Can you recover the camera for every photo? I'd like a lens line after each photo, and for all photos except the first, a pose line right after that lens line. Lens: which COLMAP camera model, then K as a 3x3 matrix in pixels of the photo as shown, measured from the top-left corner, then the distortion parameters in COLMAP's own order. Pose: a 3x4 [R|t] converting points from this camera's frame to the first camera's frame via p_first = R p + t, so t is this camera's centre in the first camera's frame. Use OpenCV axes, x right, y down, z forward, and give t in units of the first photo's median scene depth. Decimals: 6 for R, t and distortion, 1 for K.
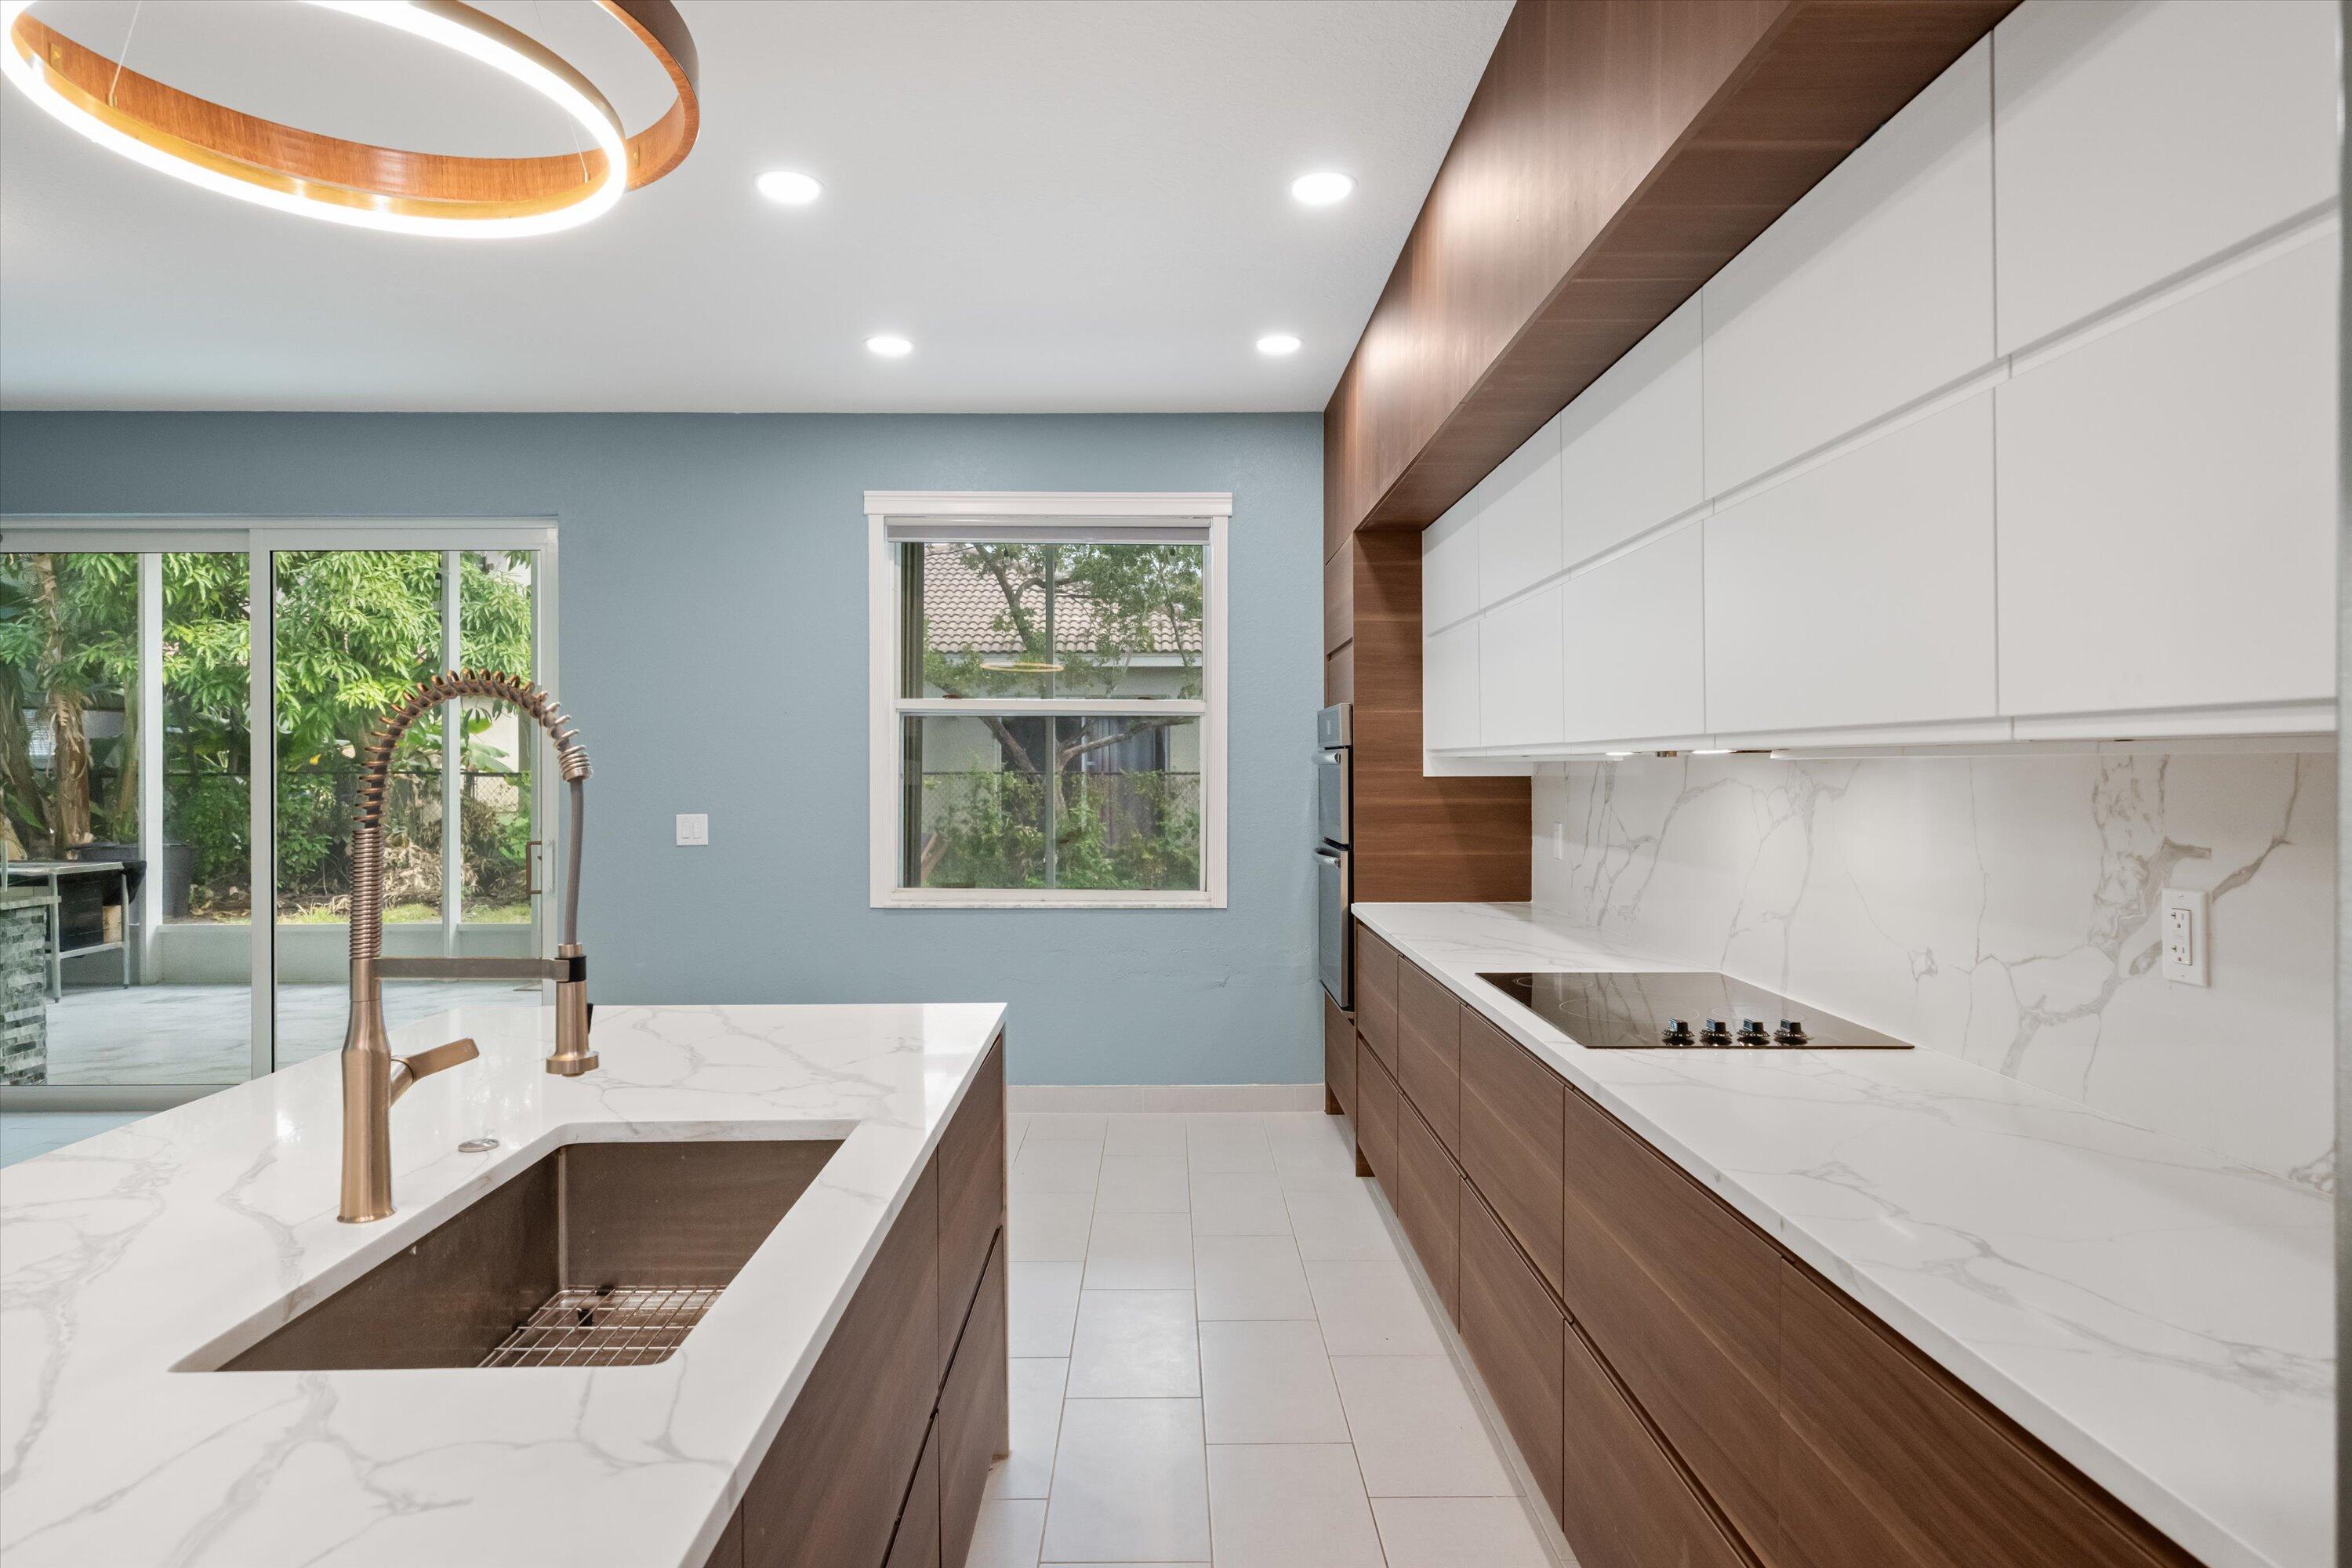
lens RADIAL K [[1332.2, 0, 1170.6], [0, 1332.2, 772.9], [0, 0, 1]] dist [-0.000617, 0.000545]
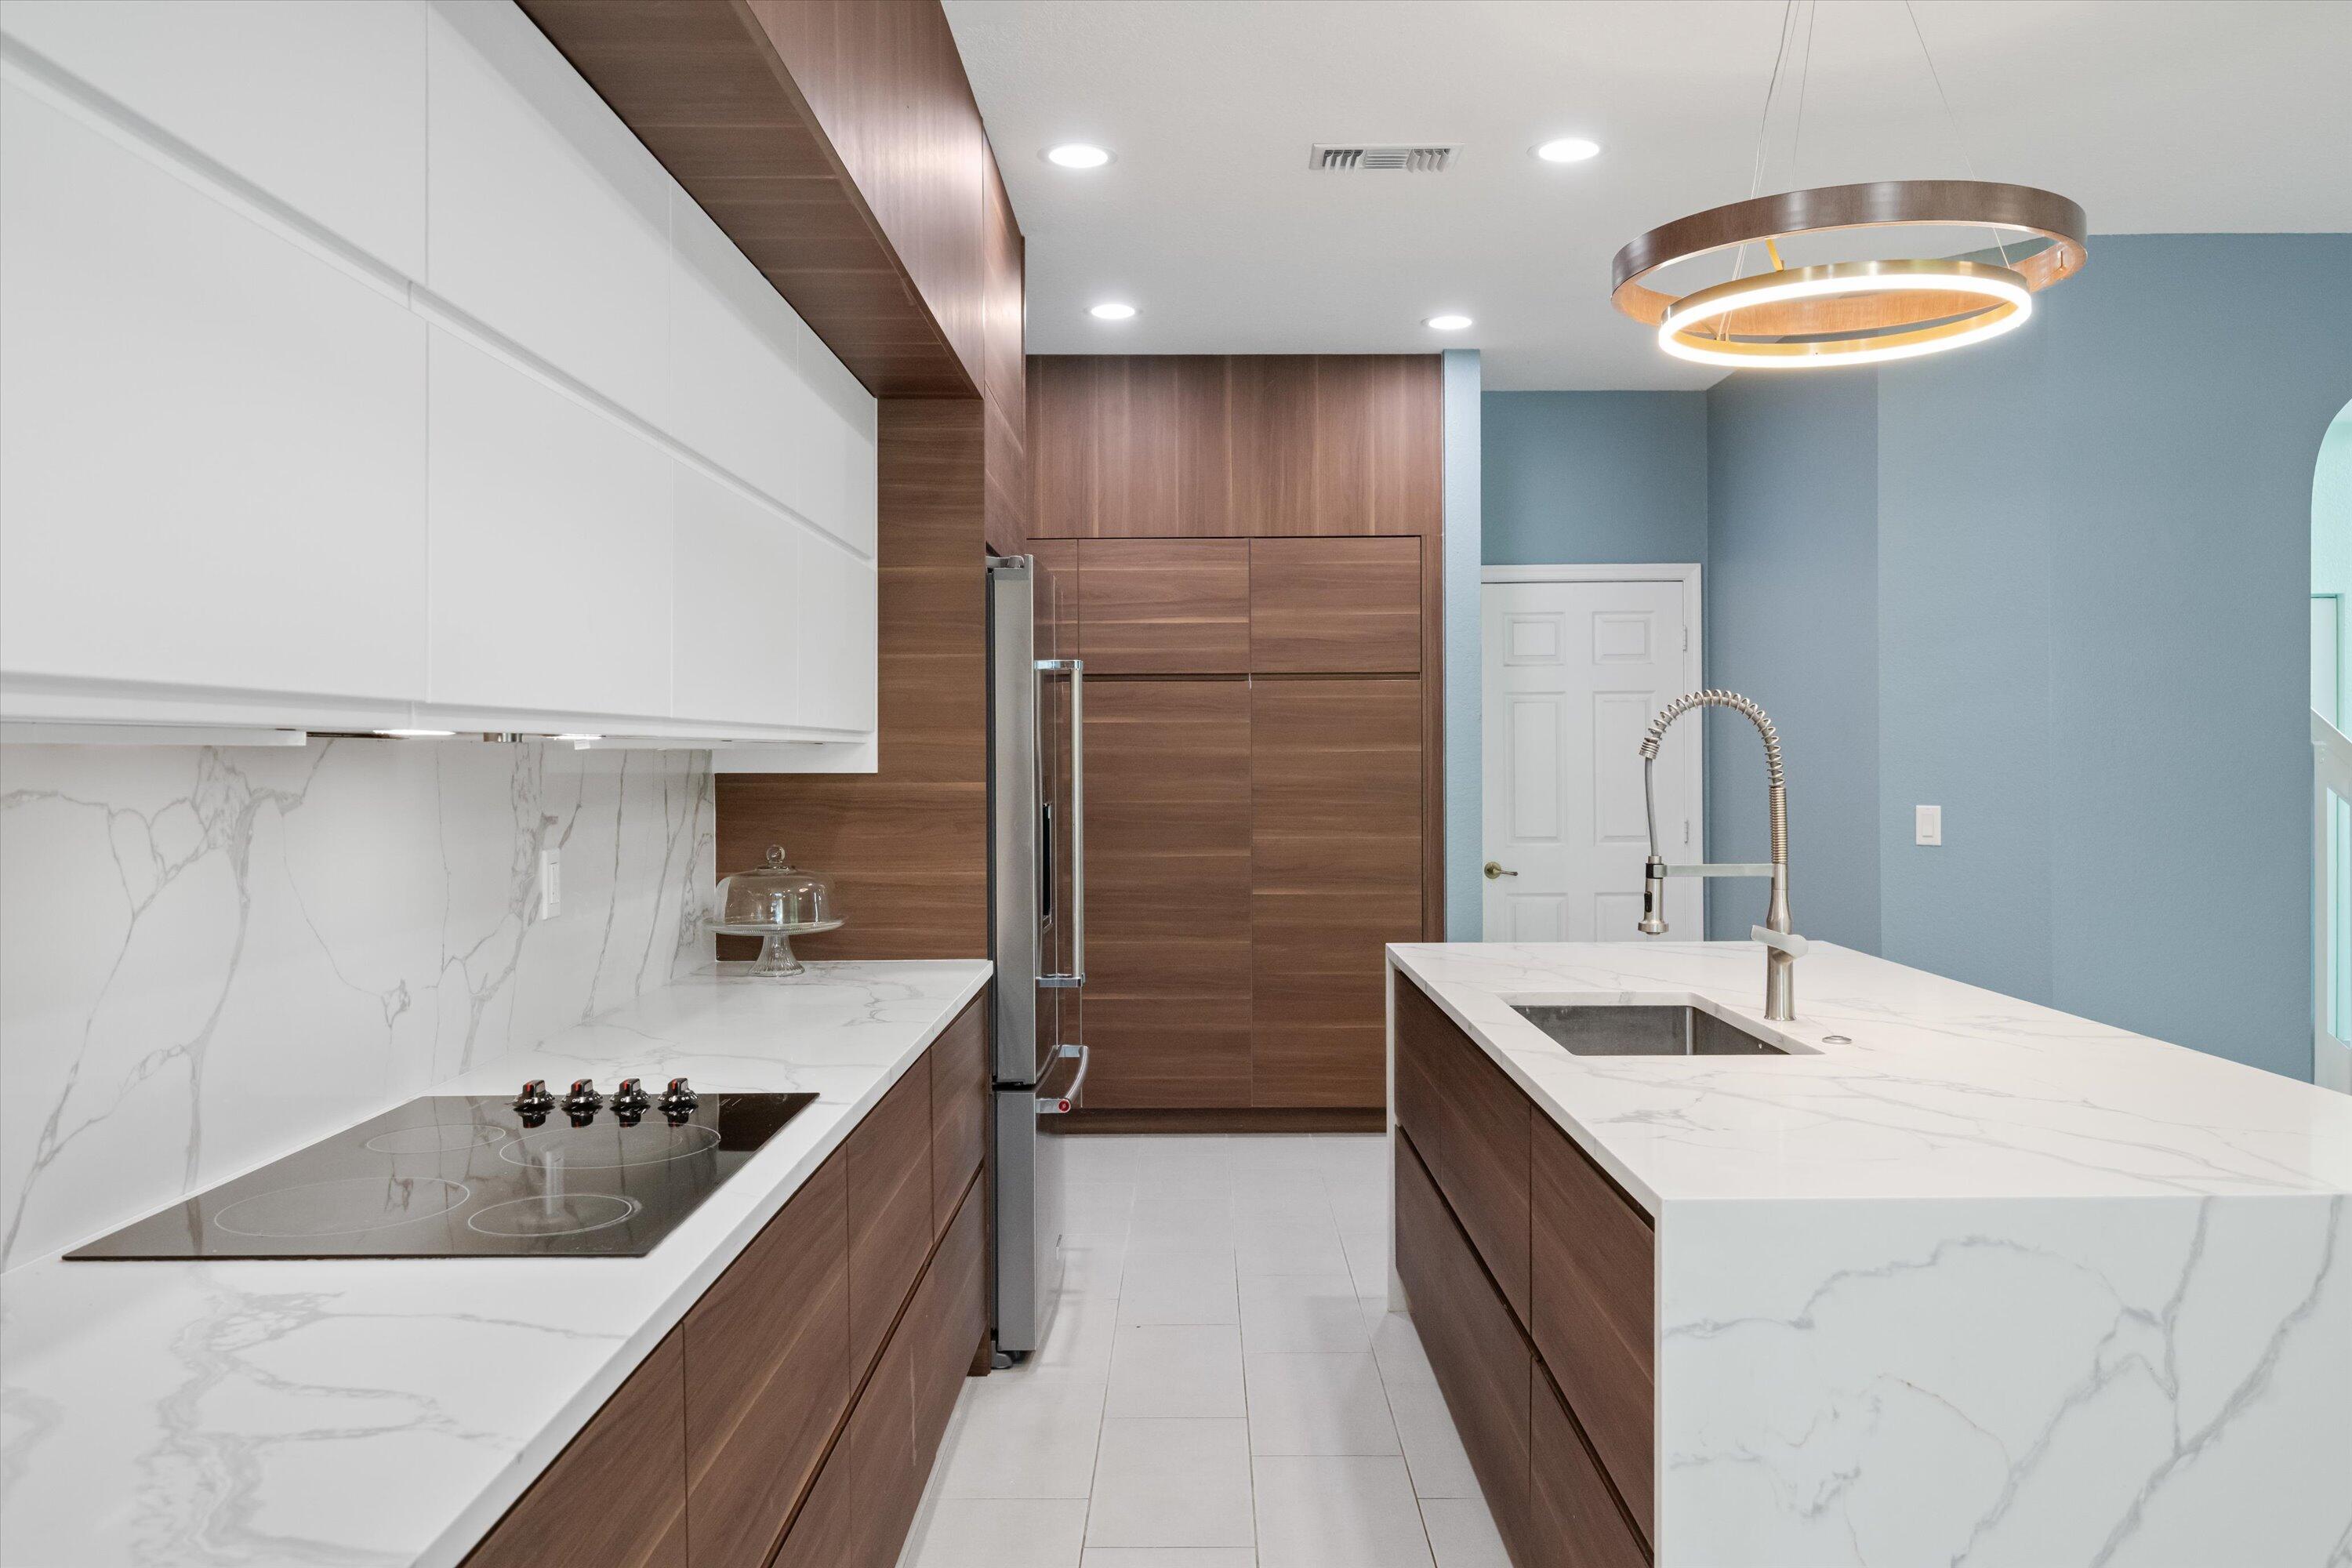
lens RADIAL K [[1793.1, 0, 1176.0], [0, 1793.1, 784.0], [0, 0, 1]] dist [0.000651, 0.000111]
pose [[-0.999812, 0.009247, 0.017016, 0.033633], [0.009625, 0.999705, 0.022321, -0.004706], [-0.016804, 0.022481, -0.999606, 1.020069]]
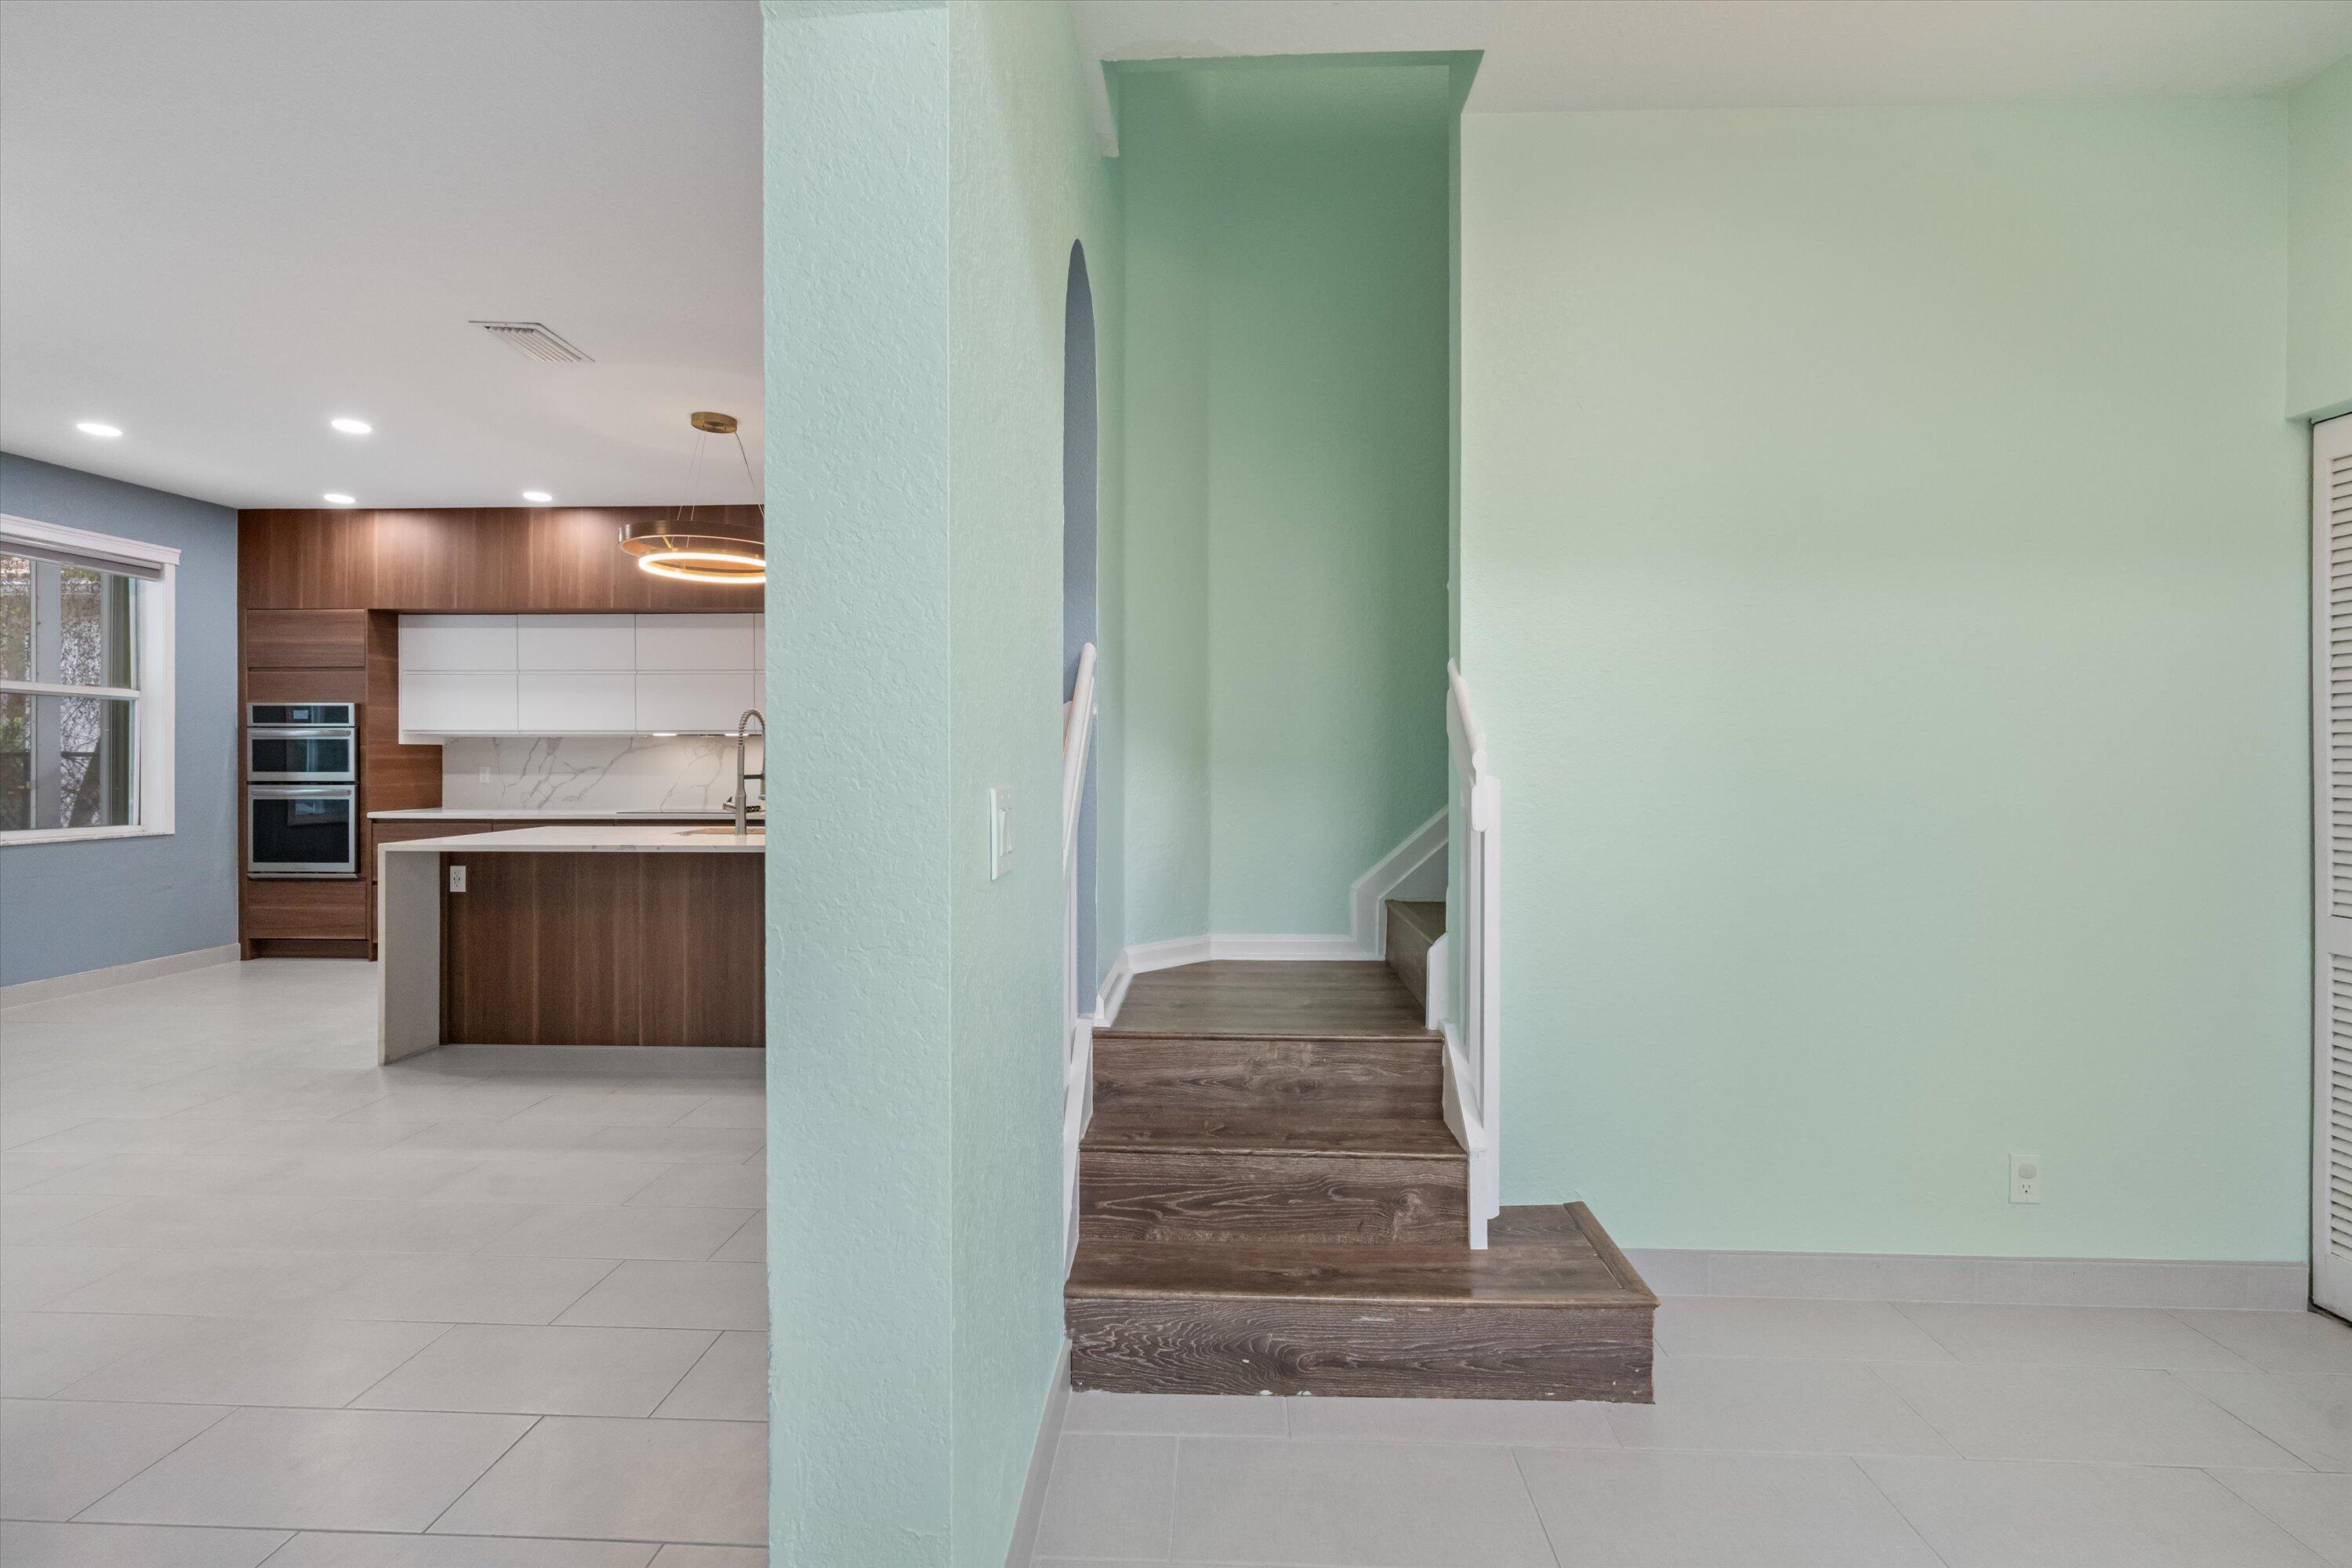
lens RADIAL K [[1027.9, 0, 1178.0], [0, 1027.9, 757.9], [0, 0, 1]] dist [0.001264, 0.000125]
pose [[0.055925, 0.003667, 0.998428, -1.206030], [0.003986, 0.999984, -0.003896, 0.032330], [-0.998427, 0.004197, 0.055909, -0.187777]]
